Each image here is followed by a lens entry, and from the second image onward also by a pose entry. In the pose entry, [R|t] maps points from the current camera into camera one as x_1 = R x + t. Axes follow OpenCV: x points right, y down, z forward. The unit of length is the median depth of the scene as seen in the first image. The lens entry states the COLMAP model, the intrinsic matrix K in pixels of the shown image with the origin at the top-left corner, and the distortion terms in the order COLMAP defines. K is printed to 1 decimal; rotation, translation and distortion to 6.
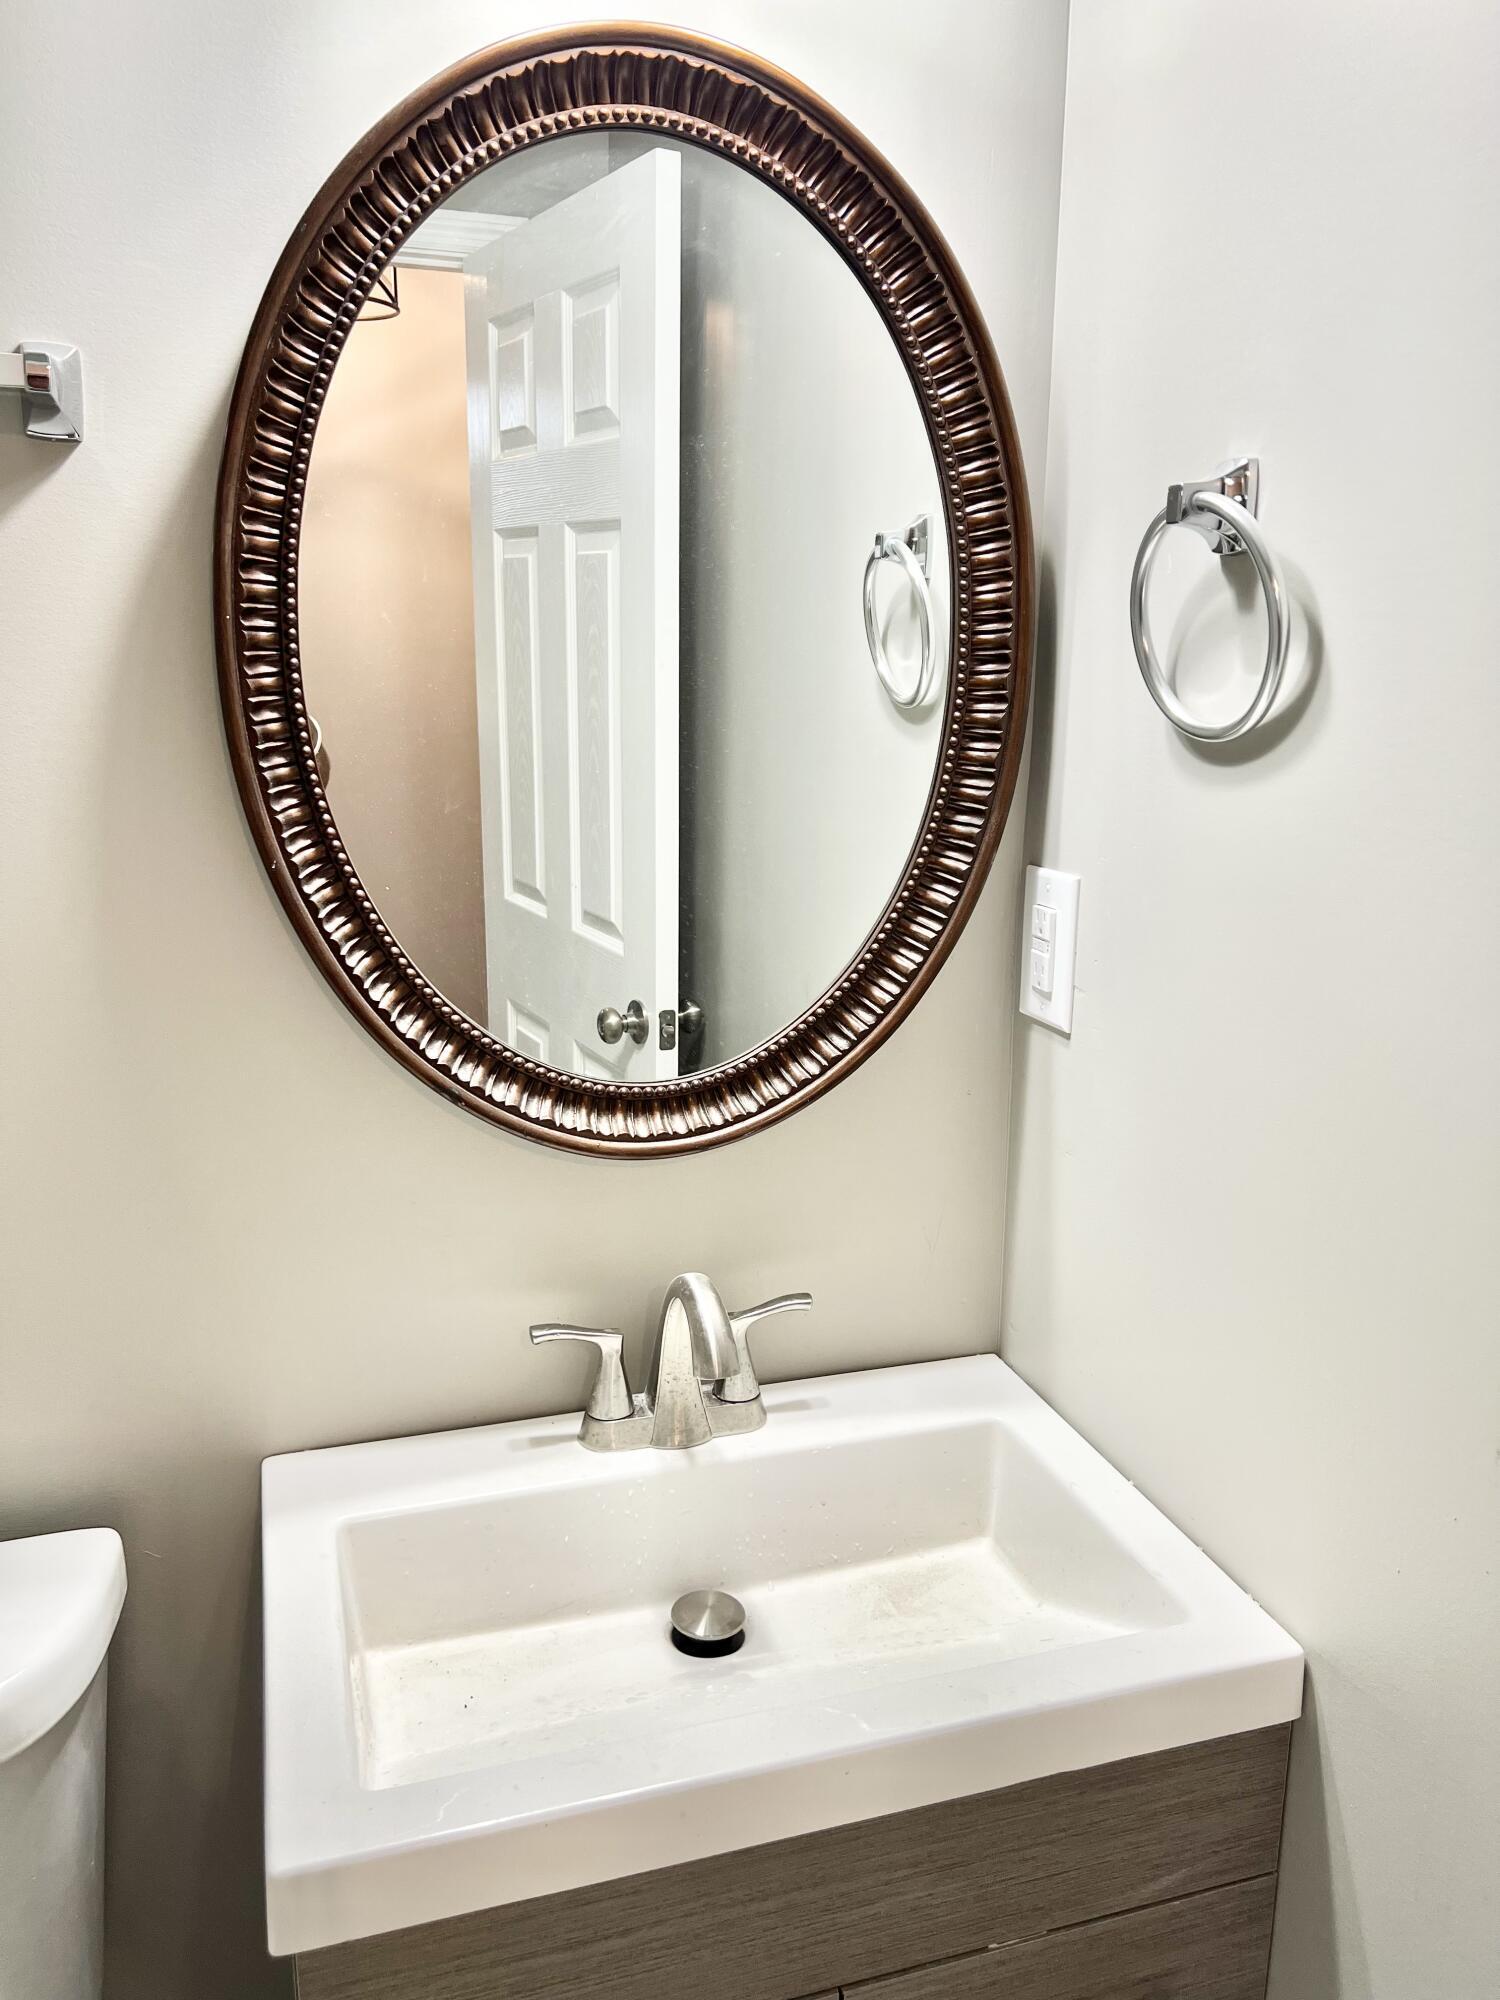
lens RADIAL K [[1527.9, 0, 783.4], [0, 1527.9, 1010.0], [0, 0, 1]] dist [0.055366, -0.062953]
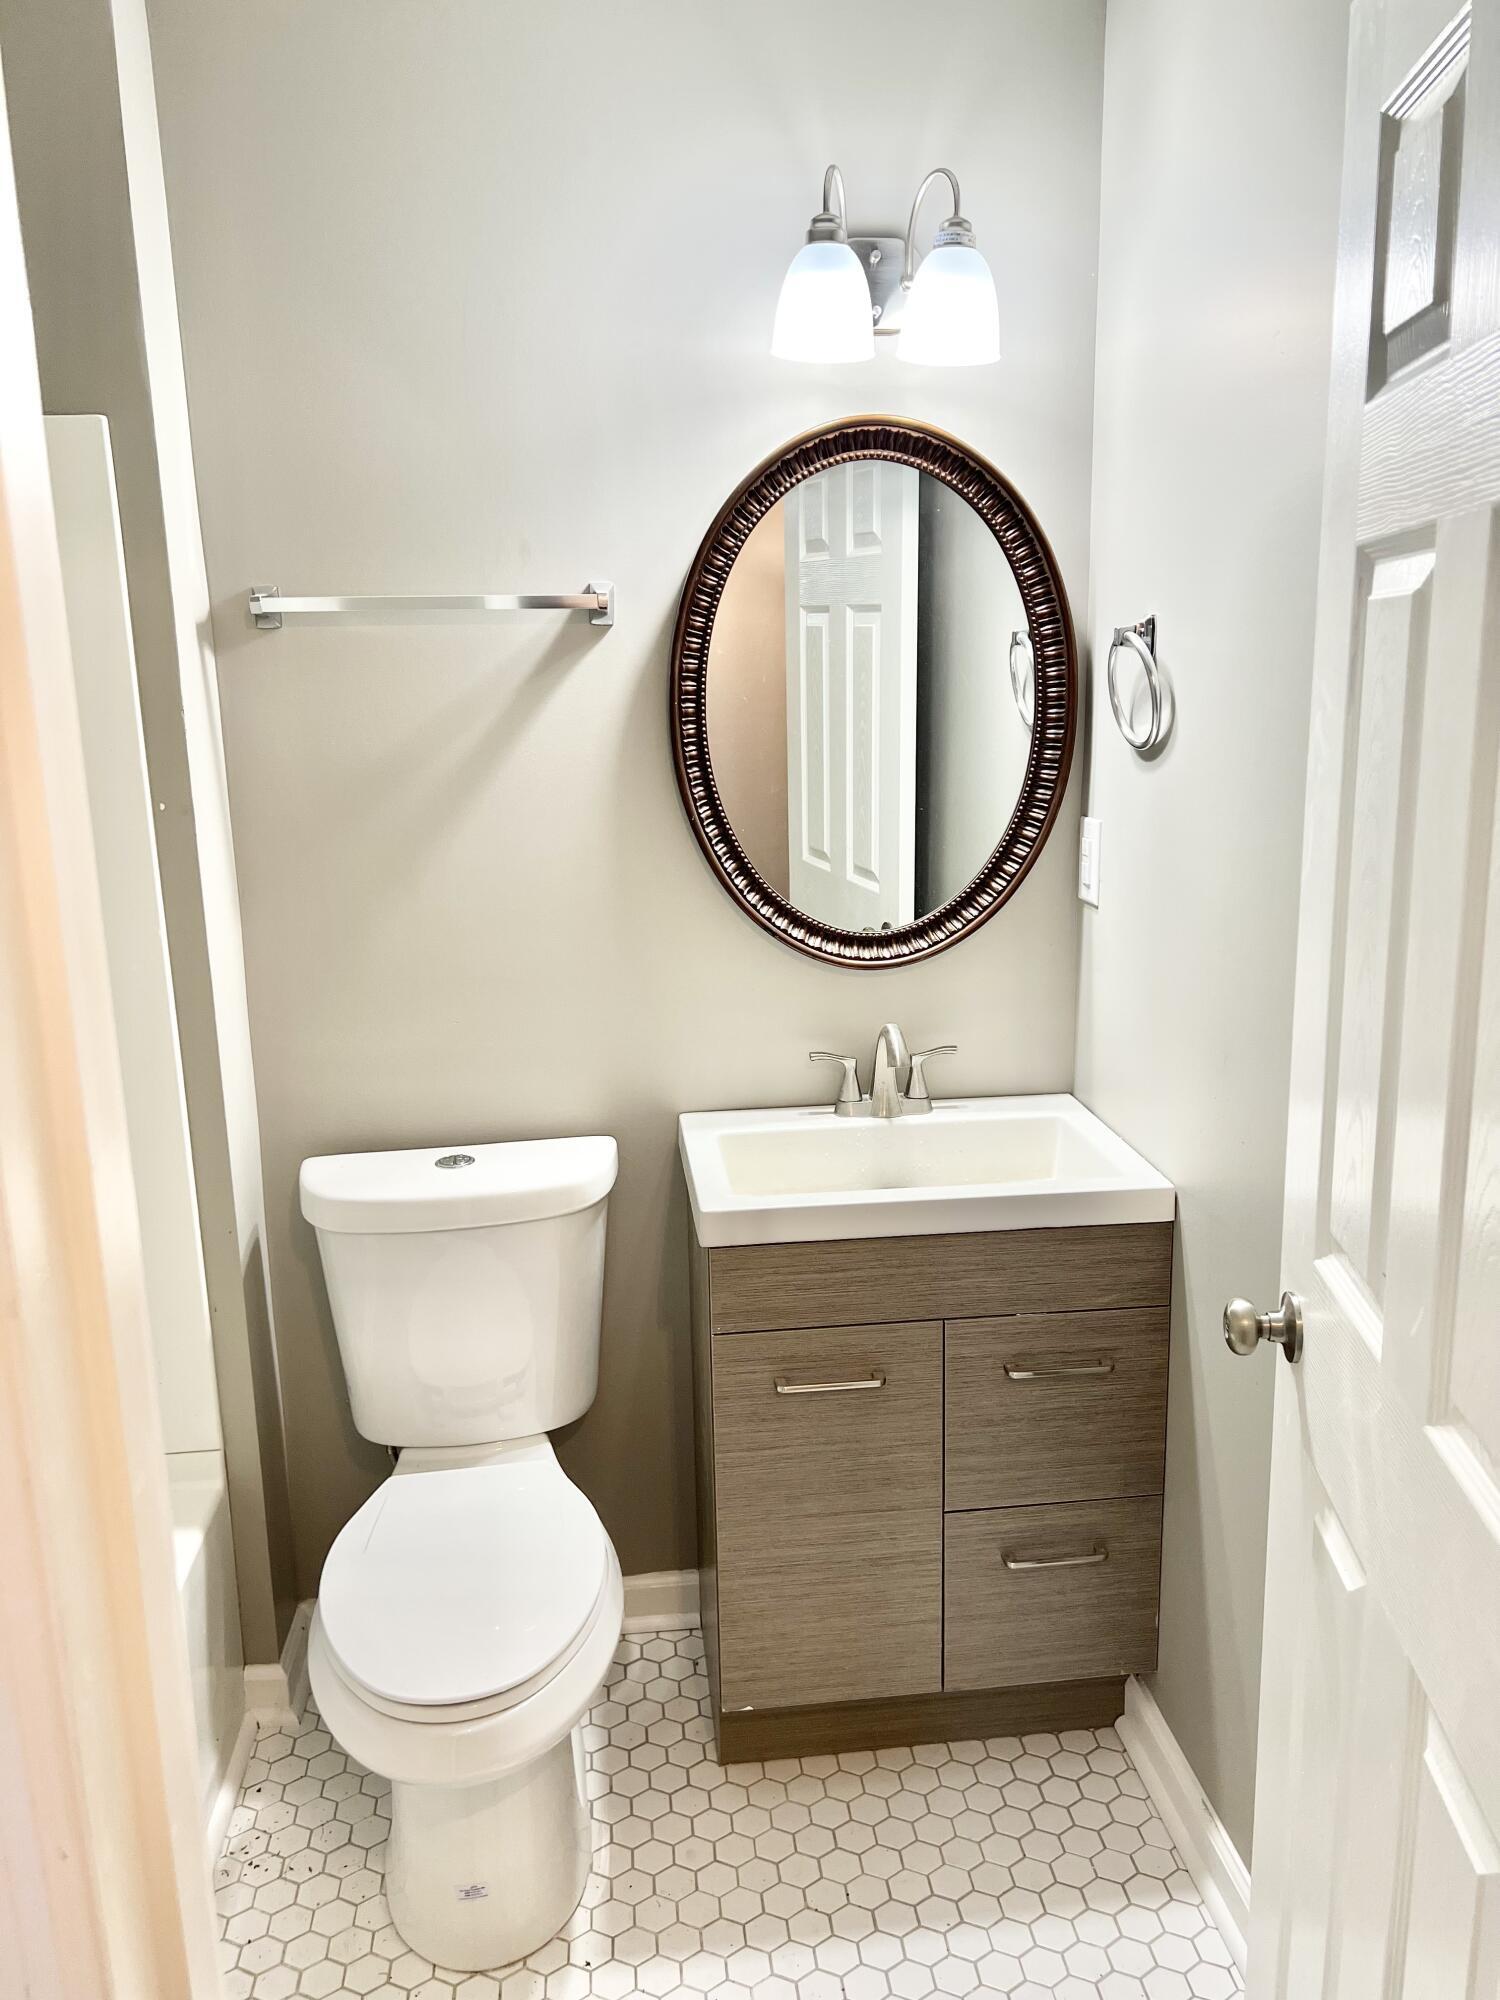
lens RADIAL K [[1527.9, 0, 748.6], [0, 1527.9, 999.6], [0, 0, 1]] dist [0.055366, -0.062953]
pose [[0.976116, 0.010970, -0.216971, 0.188191], [-0.012563, 0.999903, -0.005965, 0.154056], [0.216885, 0.008548, 0.976160, -0.957939]]
